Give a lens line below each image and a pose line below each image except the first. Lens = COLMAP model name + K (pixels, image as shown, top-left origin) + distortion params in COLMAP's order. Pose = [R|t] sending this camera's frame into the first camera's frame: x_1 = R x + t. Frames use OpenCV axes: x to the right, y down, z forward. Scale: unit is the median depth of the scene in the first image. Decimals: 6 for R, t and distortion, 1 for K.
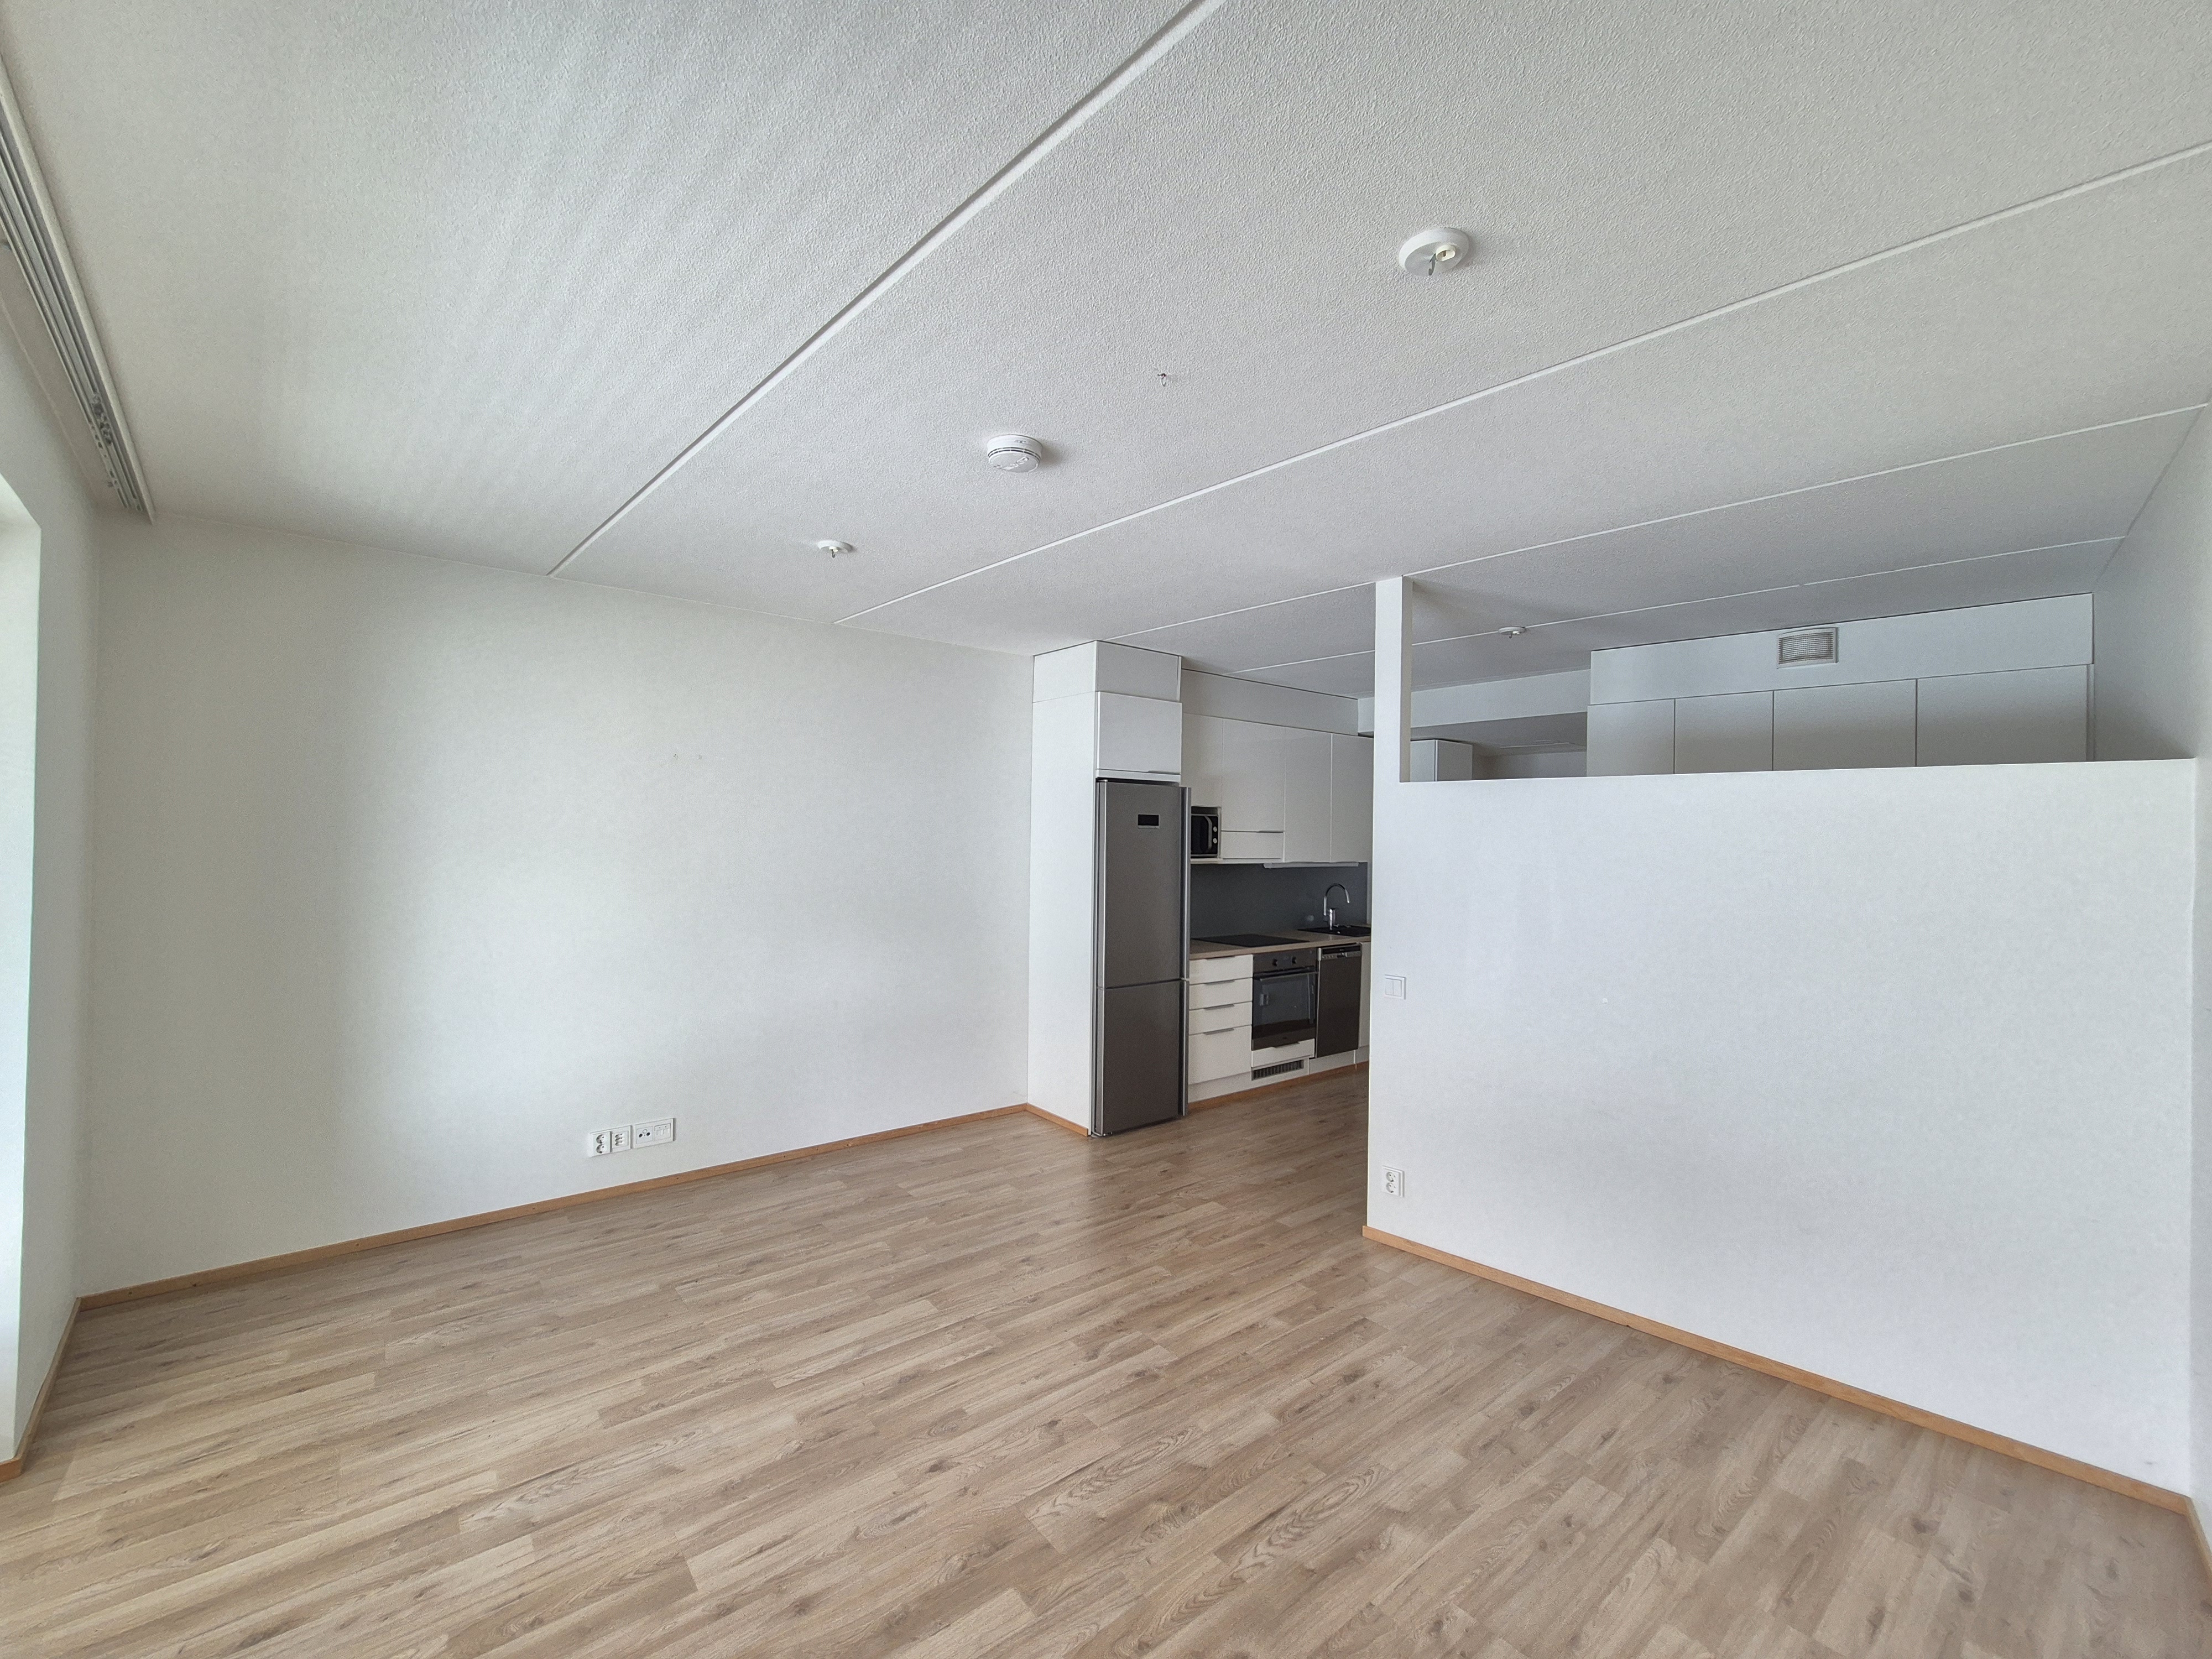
lens RADIAL K [[900.6, 0, 1094.4], [0, 900.6, 829.4], [0, 0, 1]] dist [0.001481, 0.000252]
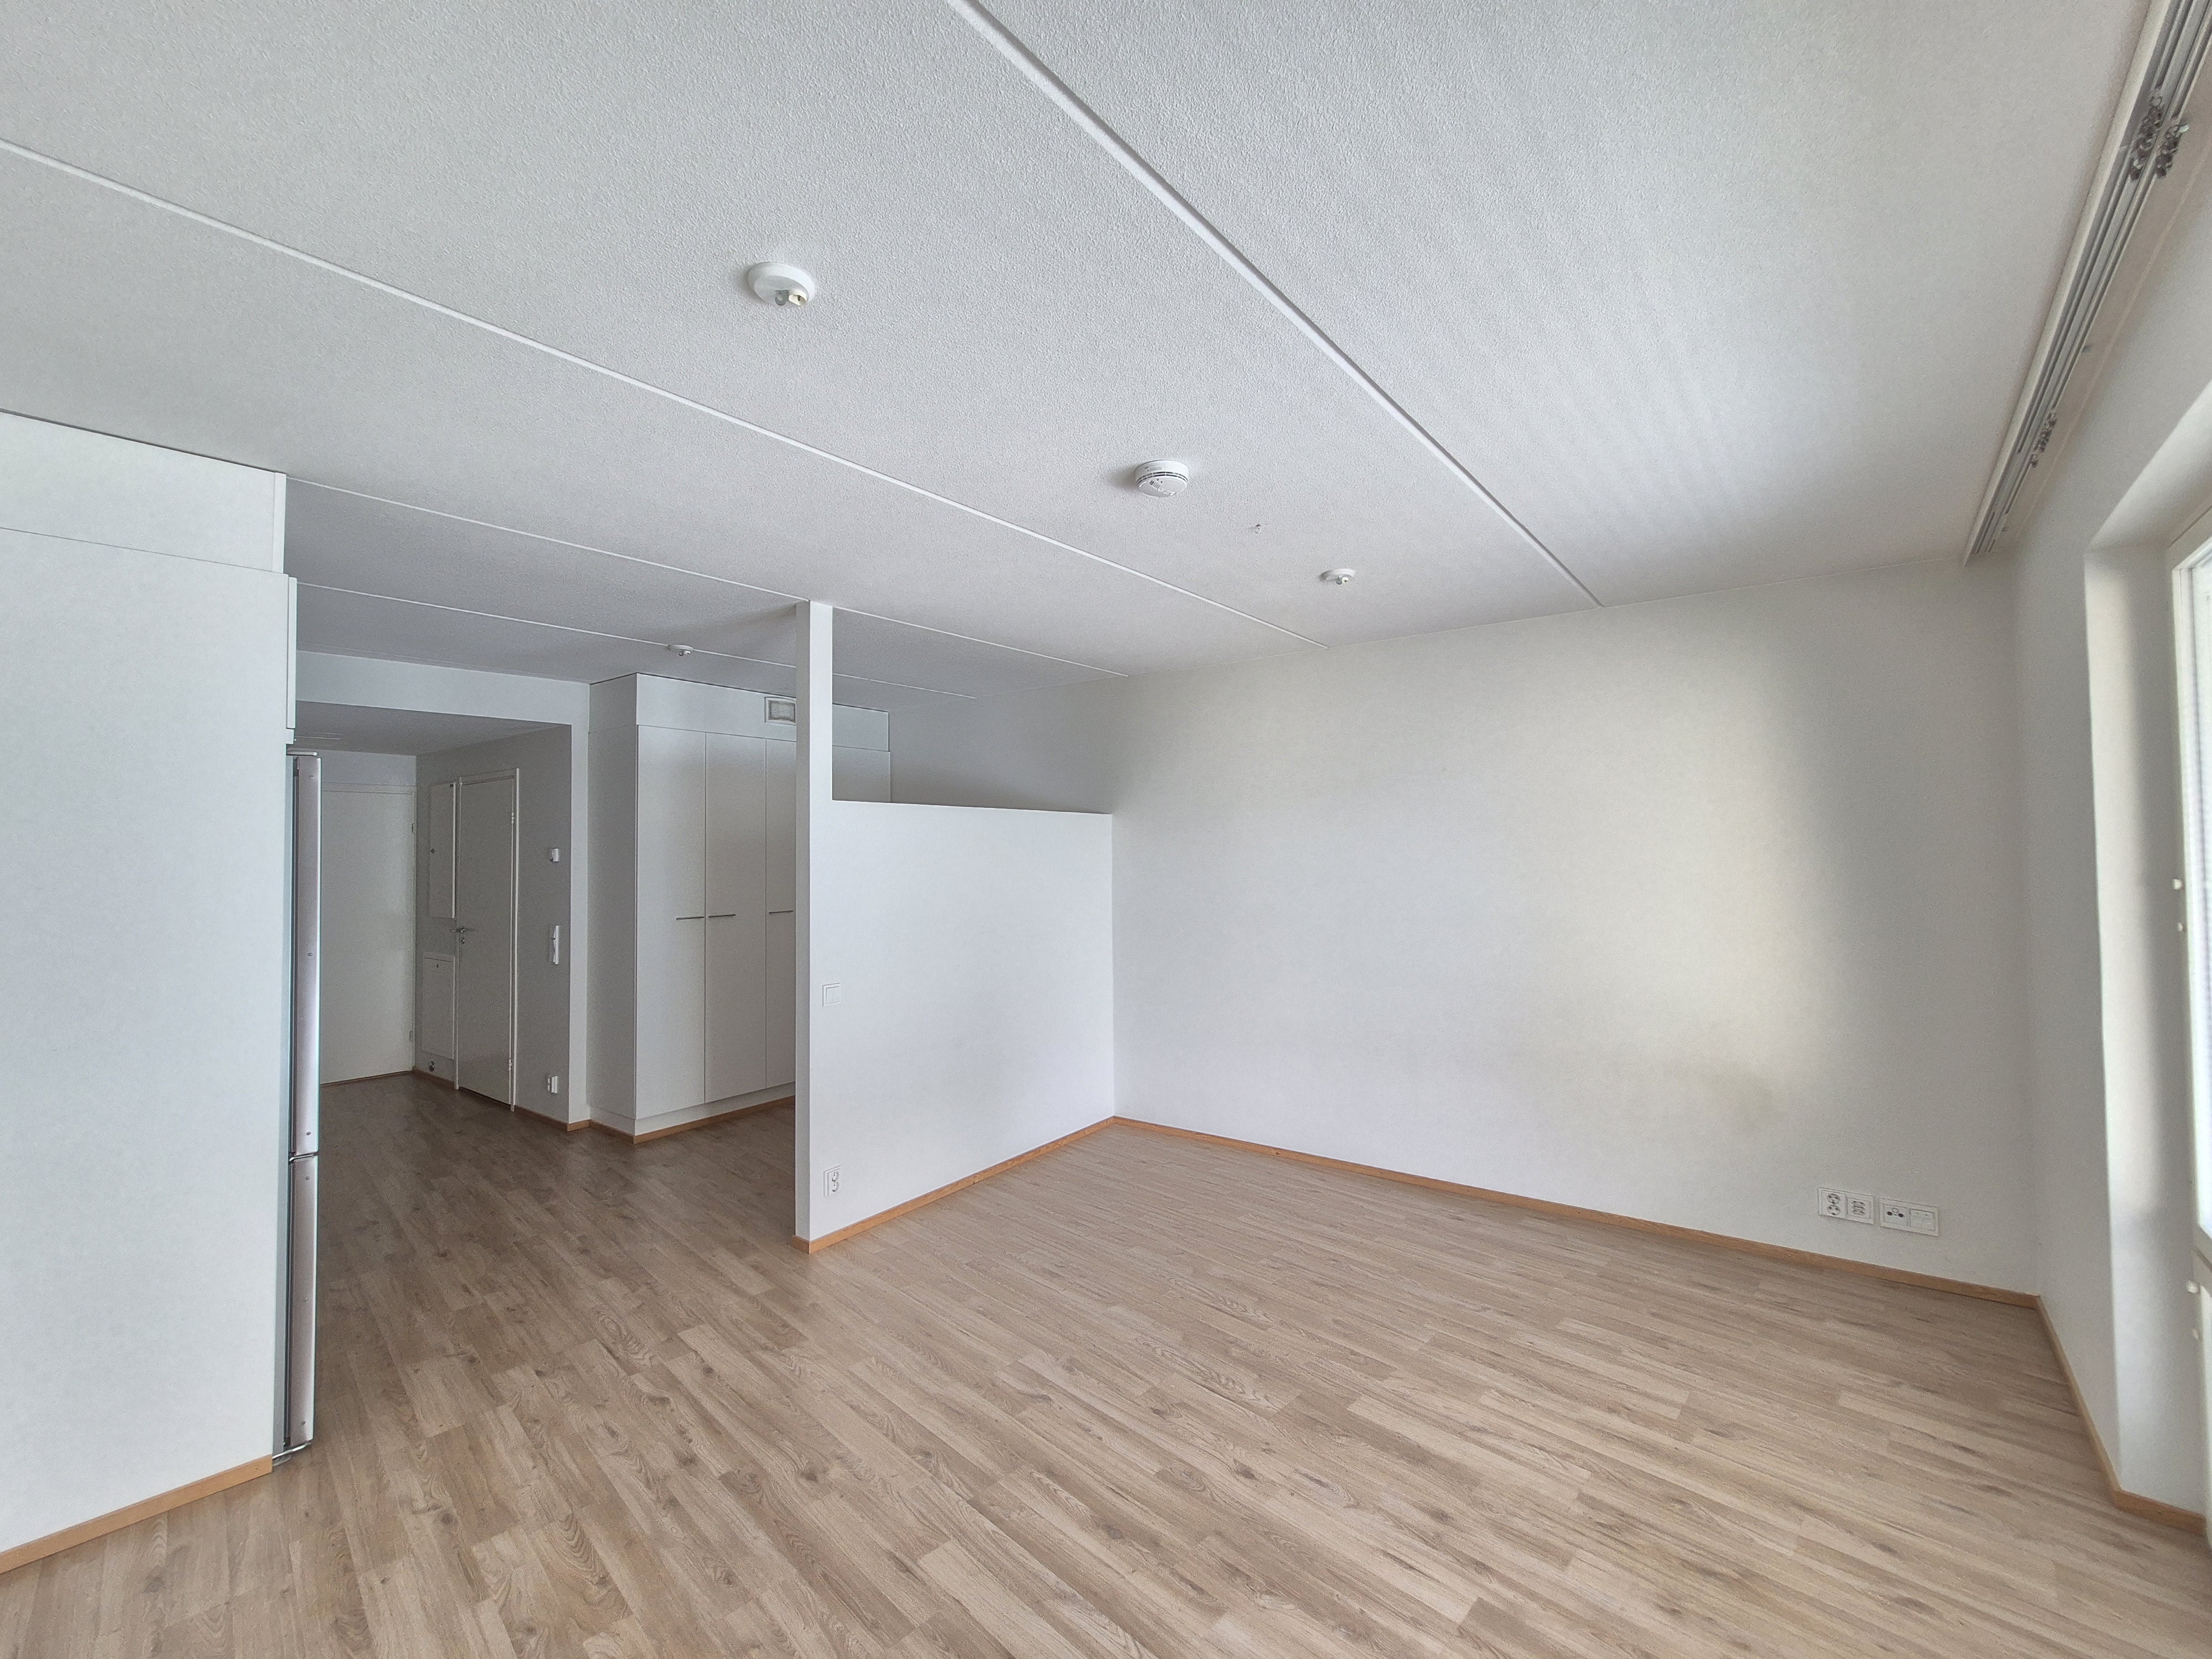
lens RADIAL K [[900.6, 0, 1094.4], [0, 900.6, 829.4], [0, 0, 1]] dist [0.001481, 0.000252]
pose [[-0.121839, 0.013610, 0.992457, -1.055875], [-0.001338, 0.999903, -0.013876, -0.004887], [-0.992549, -0.003018, -0.121809, 1.167216]]
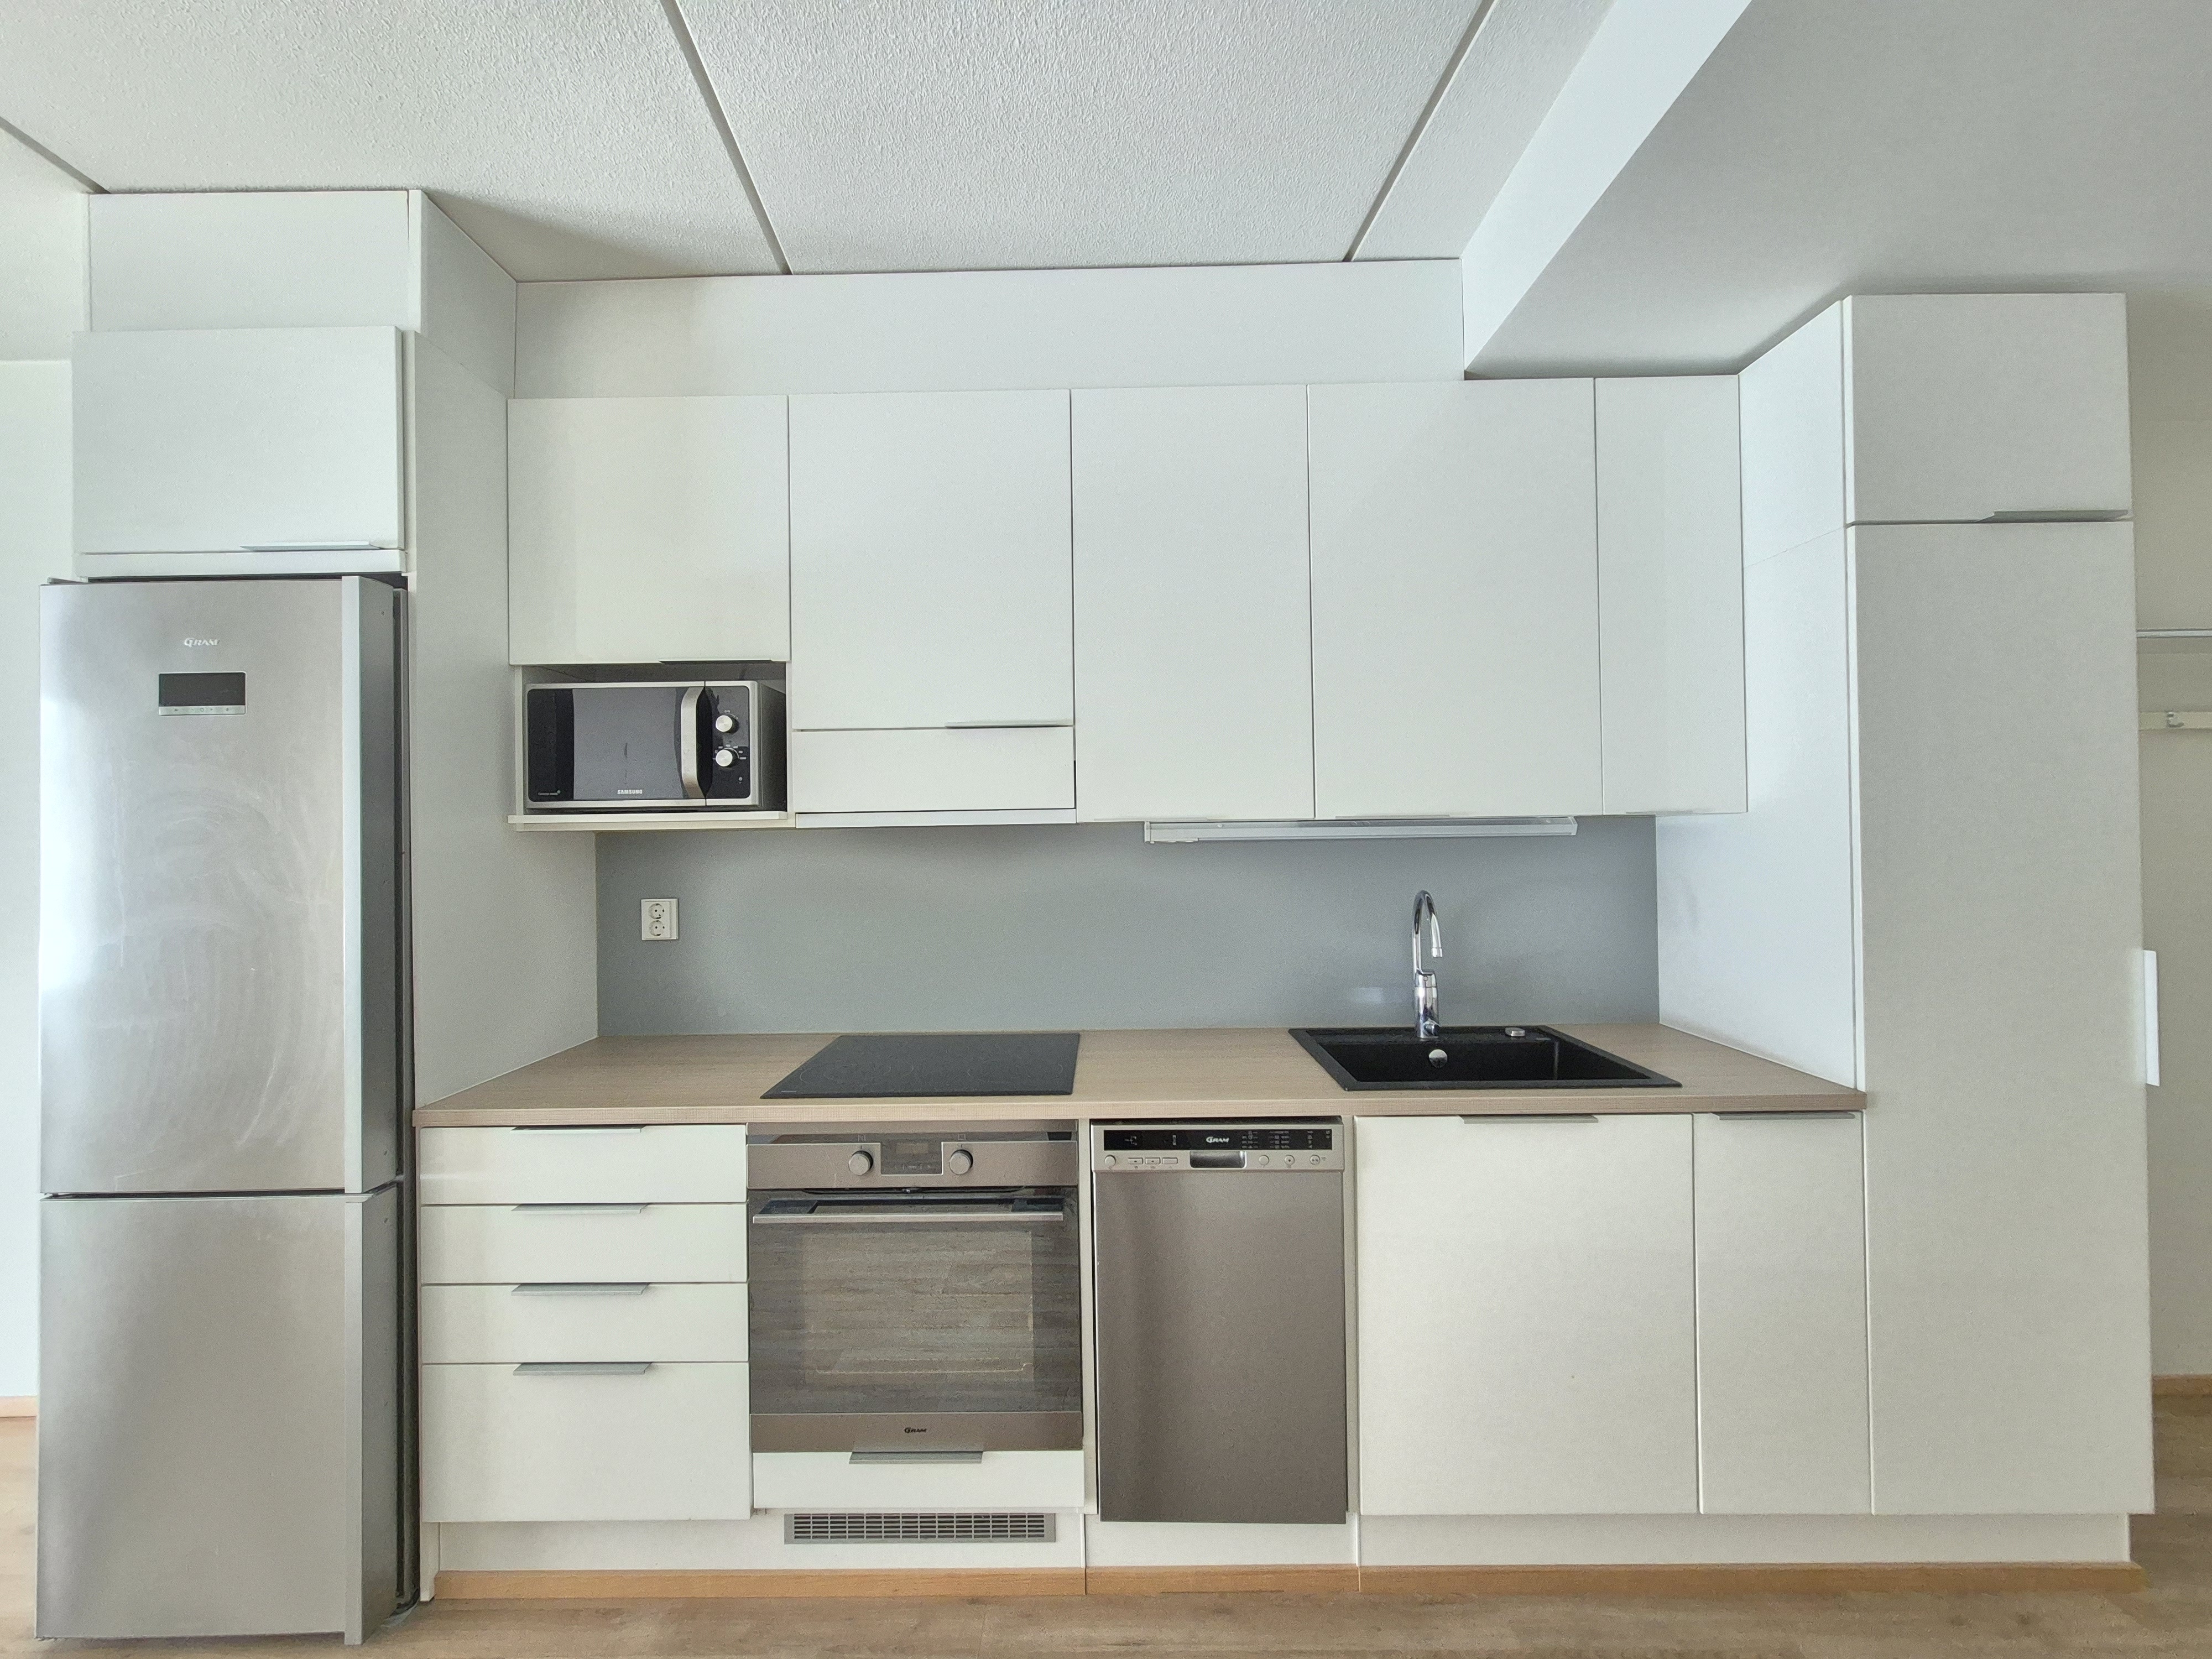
lens RADIAL K [[900.6, 0, 1094.4], [0, 900.6, 829.4], [0, 0, 1]] dist [0.001481, 0.000252]
pose [[0.780691, -0.031170, -0.624139, 1.002312], [0.032287, 0.999433, -0.009527, 0.105037], [0.624083, -0.012713, 0.781255, 1.858616]]
